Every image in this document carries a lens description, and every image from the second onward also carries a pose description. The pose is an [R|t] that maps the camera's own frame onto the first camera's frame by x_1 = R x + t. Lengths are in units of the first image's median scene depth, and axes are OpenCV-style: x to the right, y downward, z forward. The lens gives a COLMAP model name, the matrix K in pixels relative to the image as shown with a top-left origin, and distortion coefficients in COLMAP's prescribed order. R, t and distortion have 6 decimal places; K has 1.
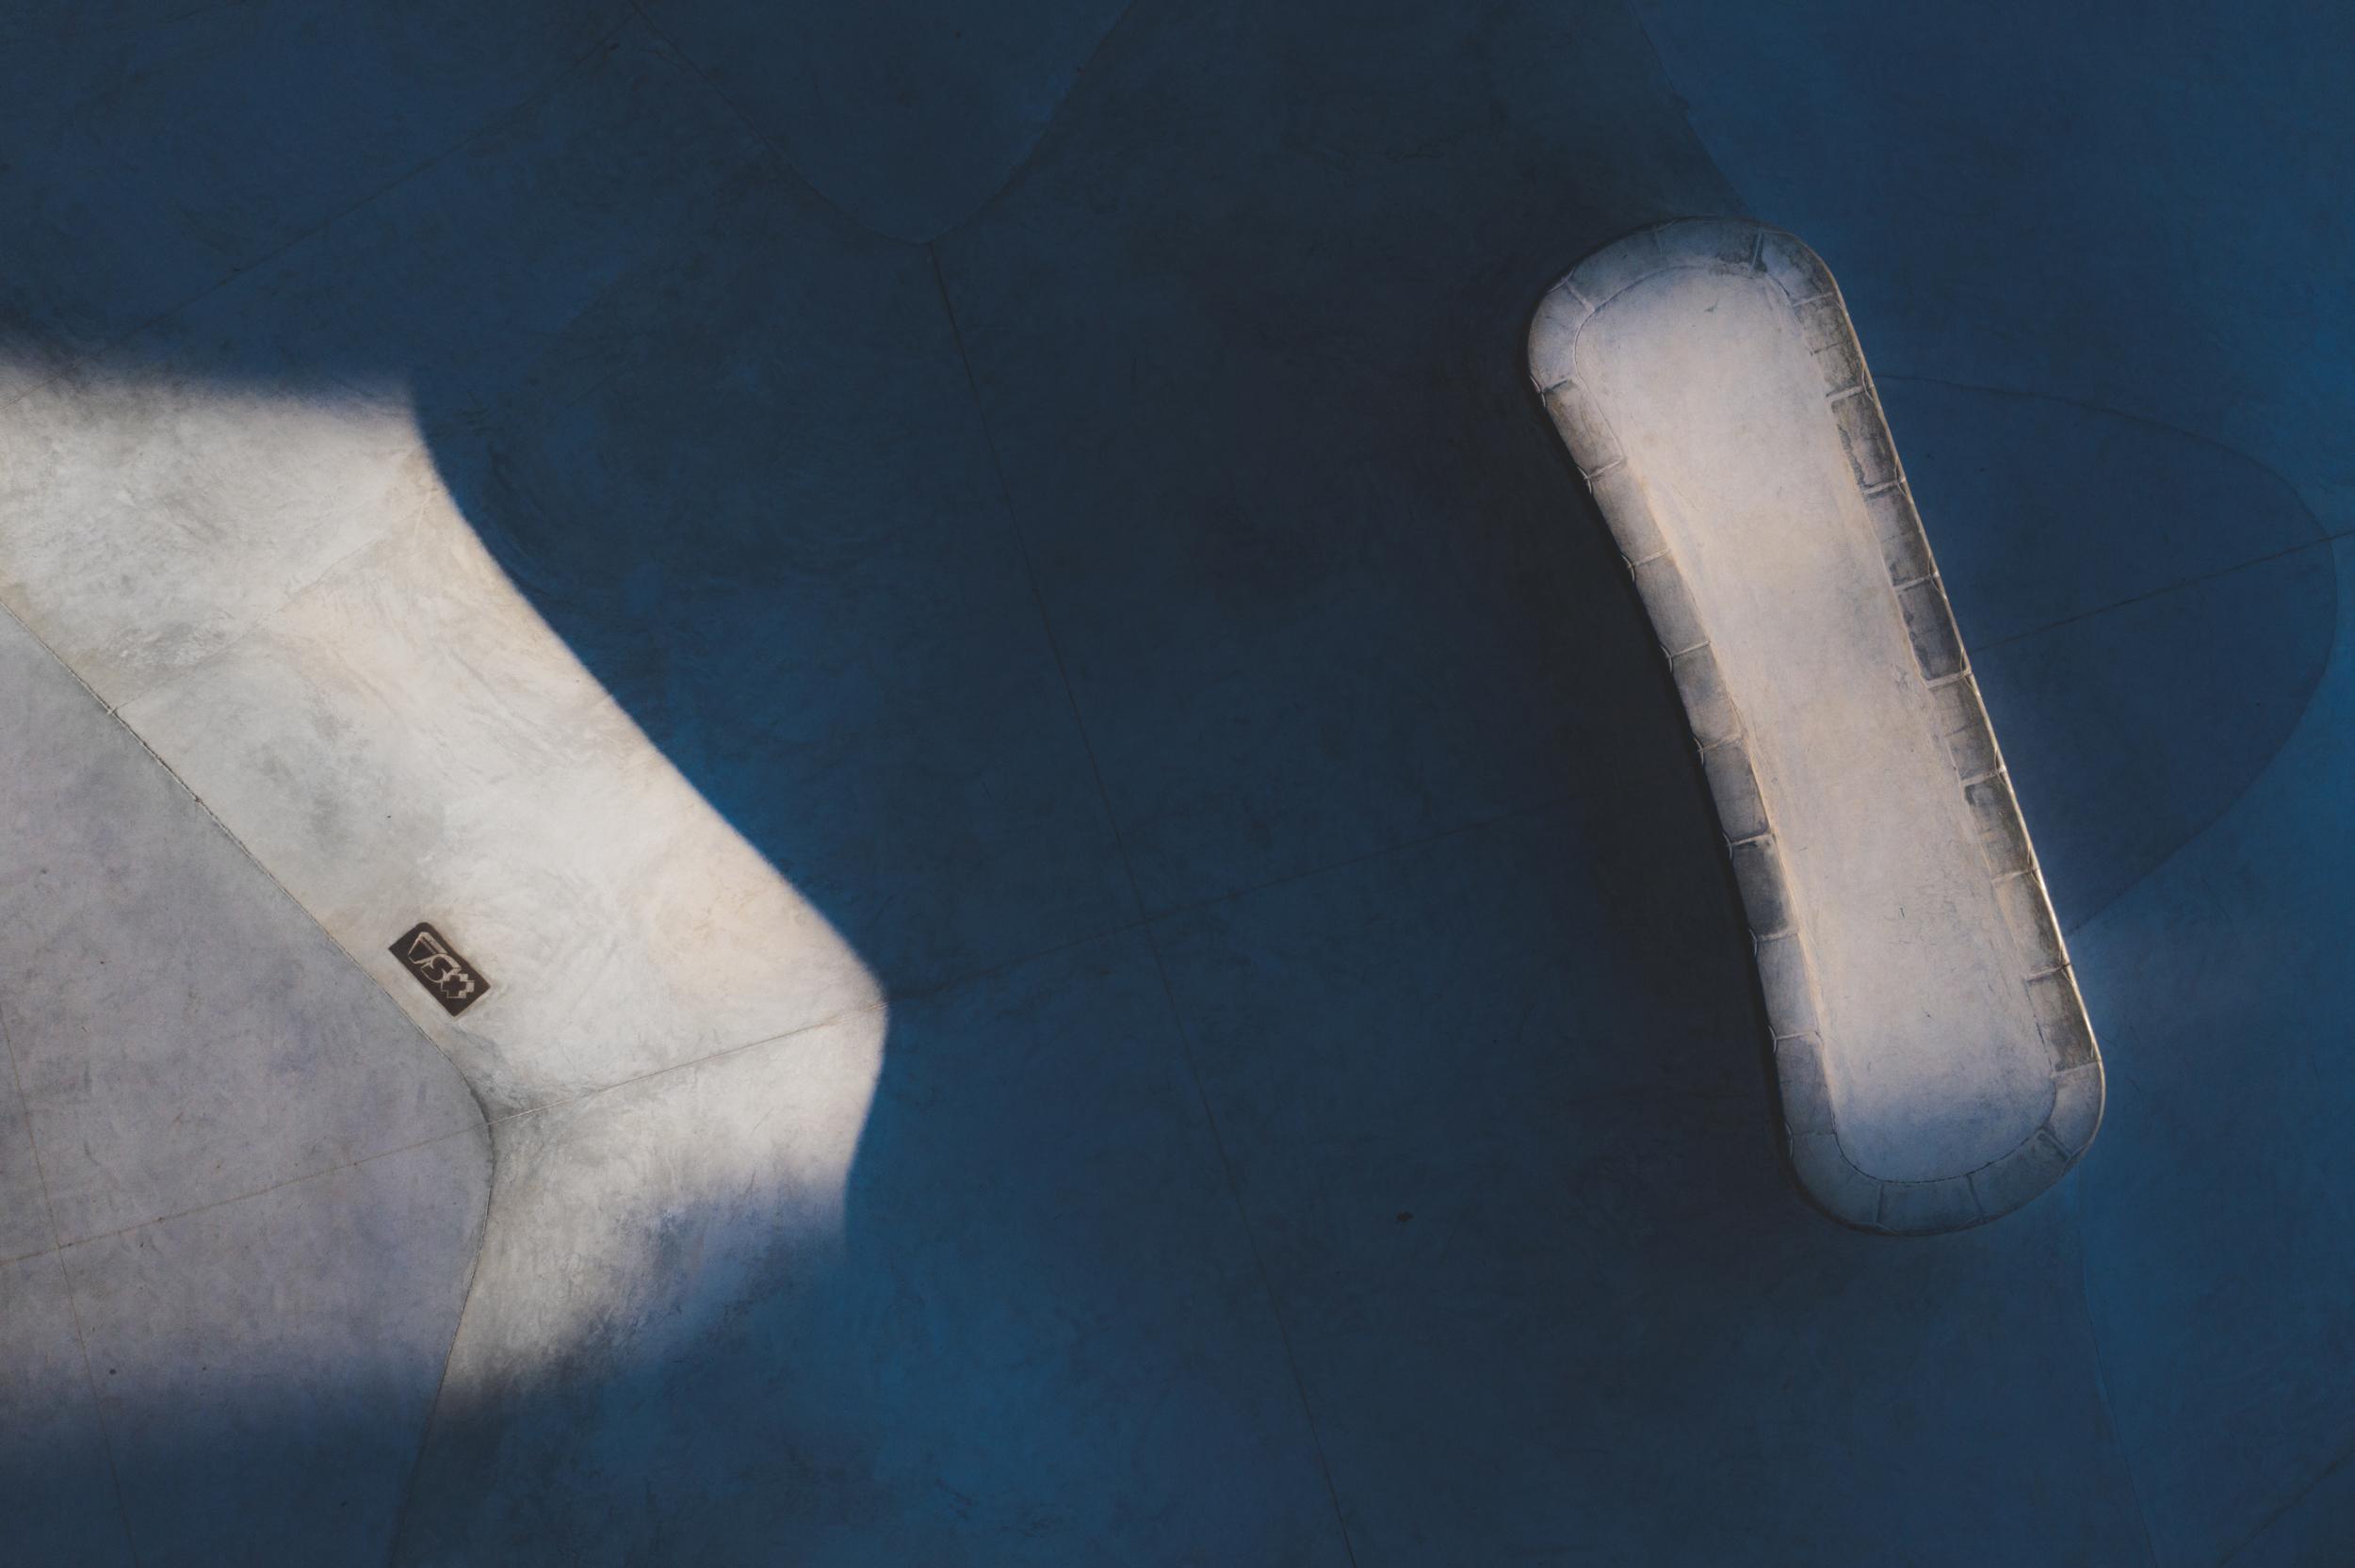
lens RADIAL K [[1932.5, 0, 1177.5], [0, 1932.5, 784.0], [0, 0, 1]] dist [-0.025467, -0.011233]
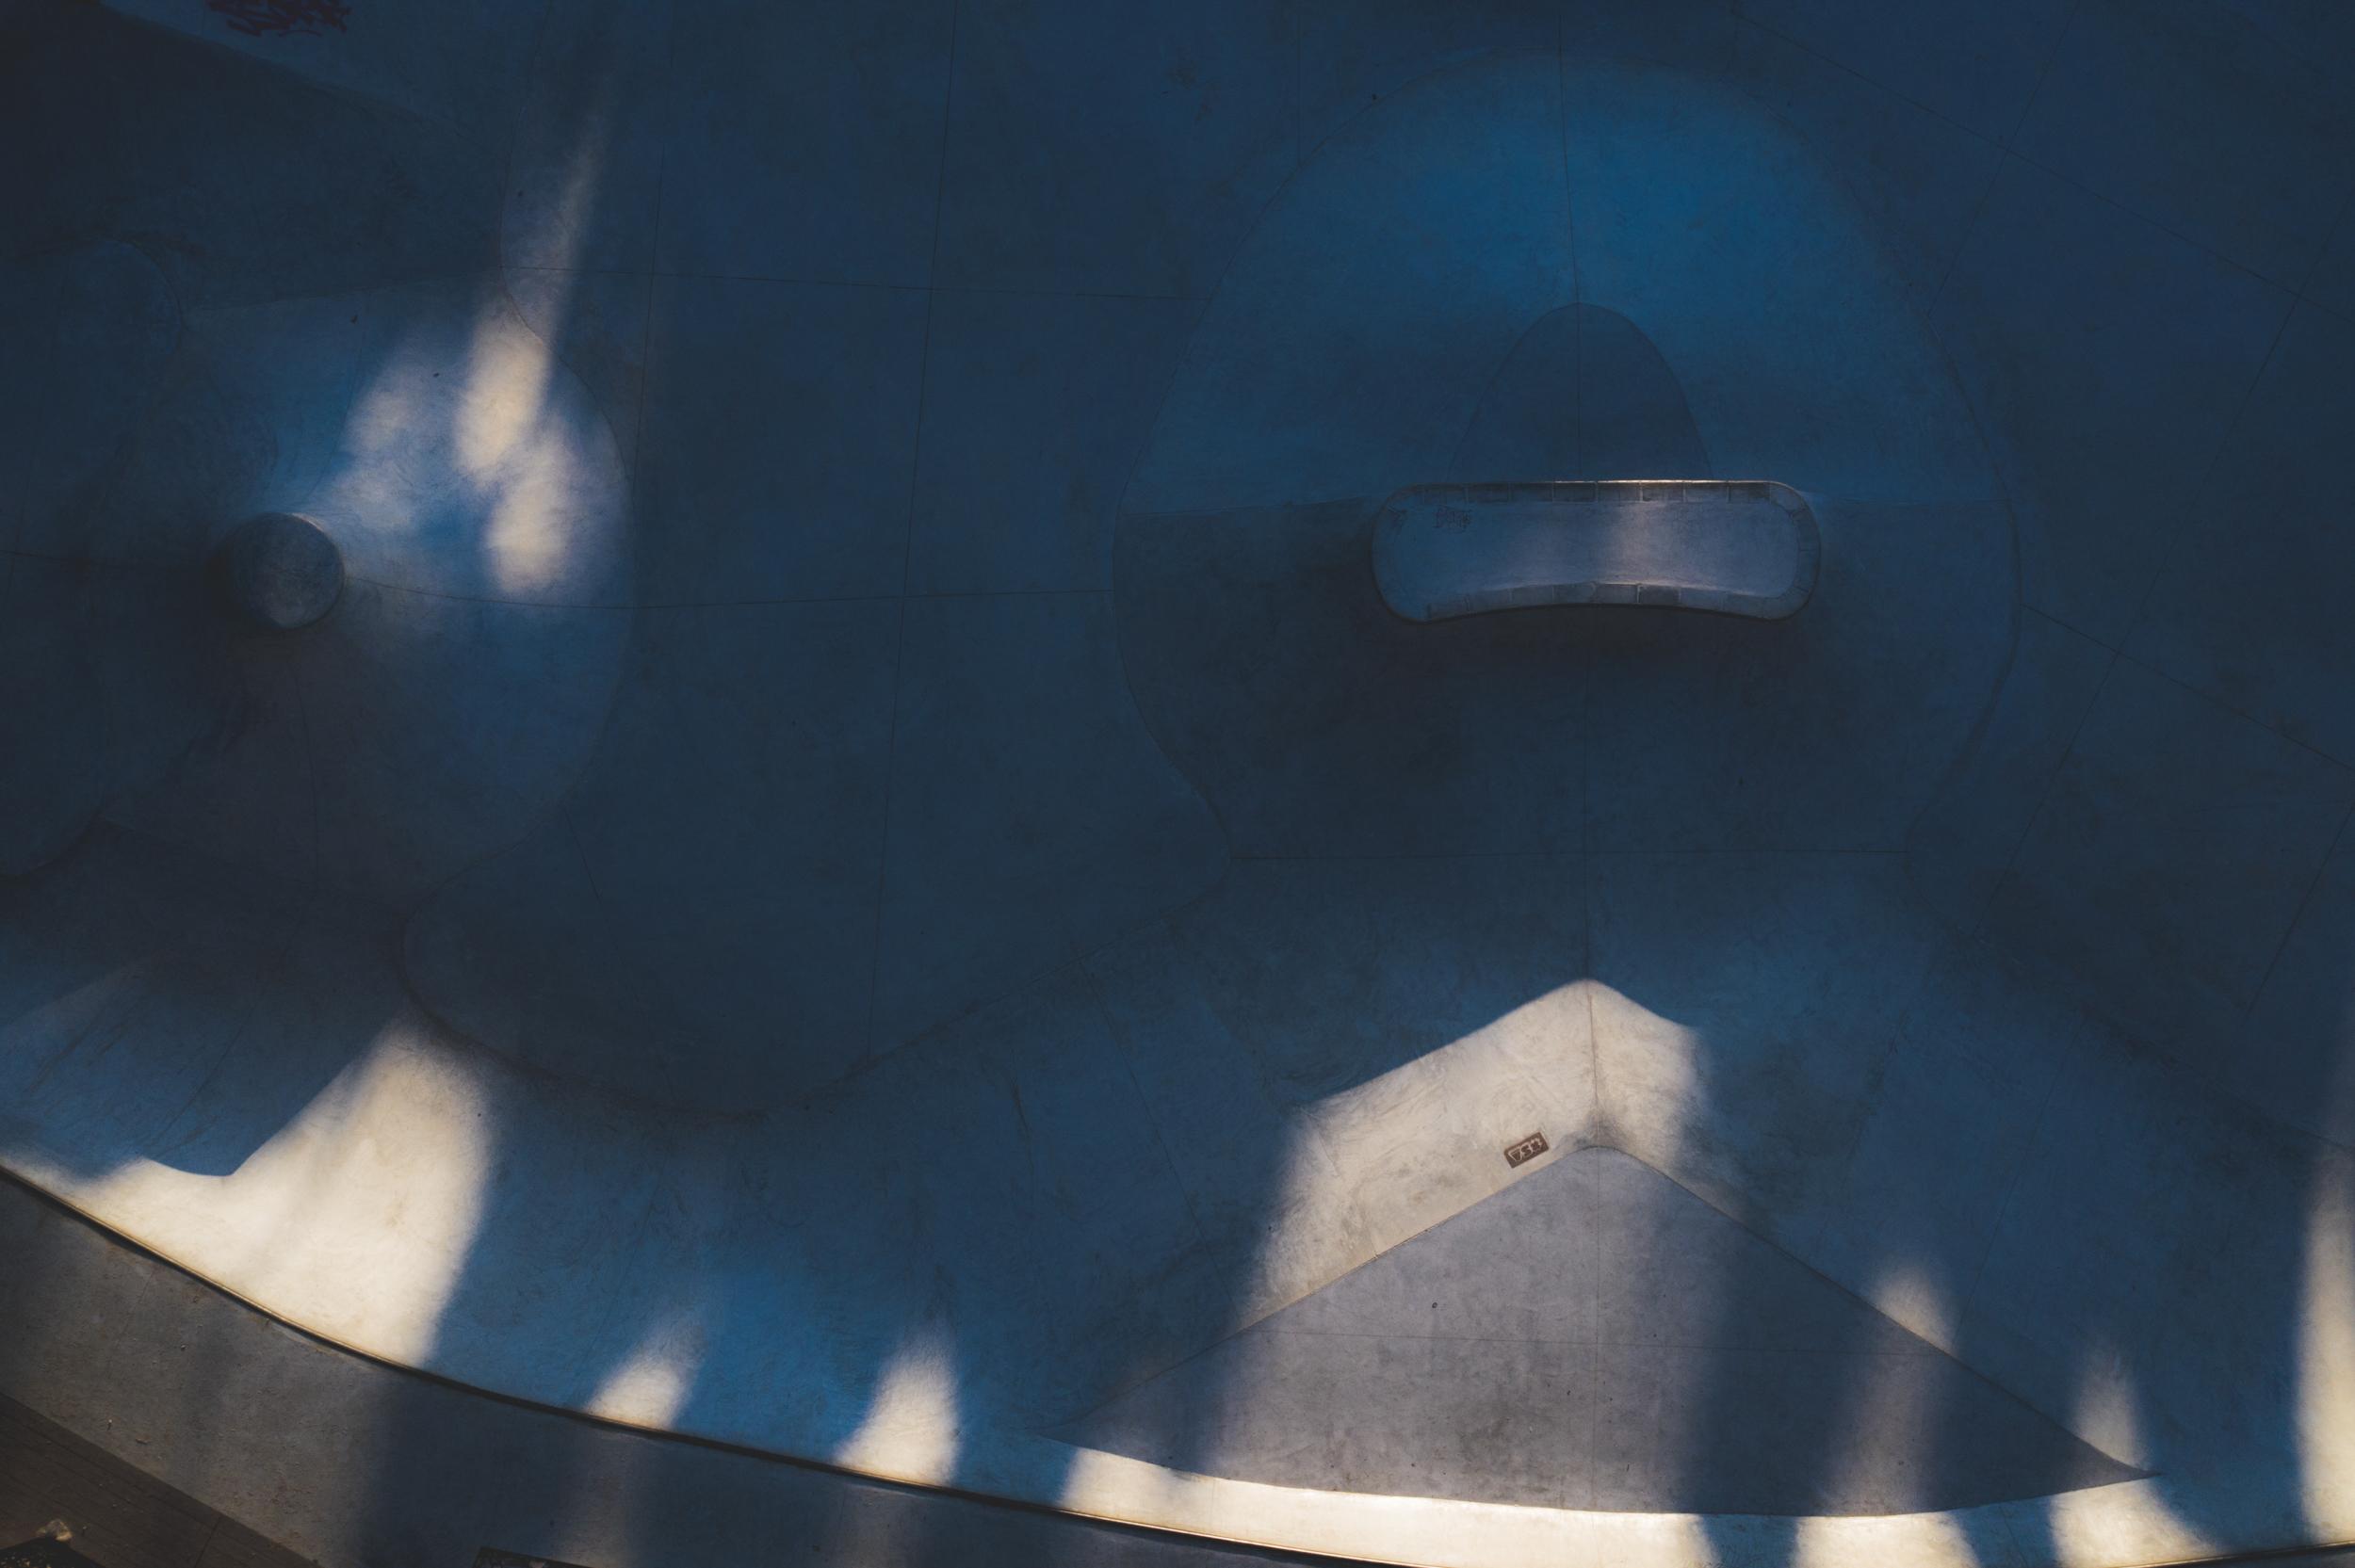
lens RADIAL K [[1932.5, 0, 1177.5], [0, 1932.5, 784.0], [0, 0, 1]] dist [-0.025467, -0.011233]
pose [[0.298804, -0.952838, 0.053063, -0.215411], [0.953591, 0.300280, 0.022262, -0.486434], [-0.037146, 0.043949, 0.998343, -1.309364]]
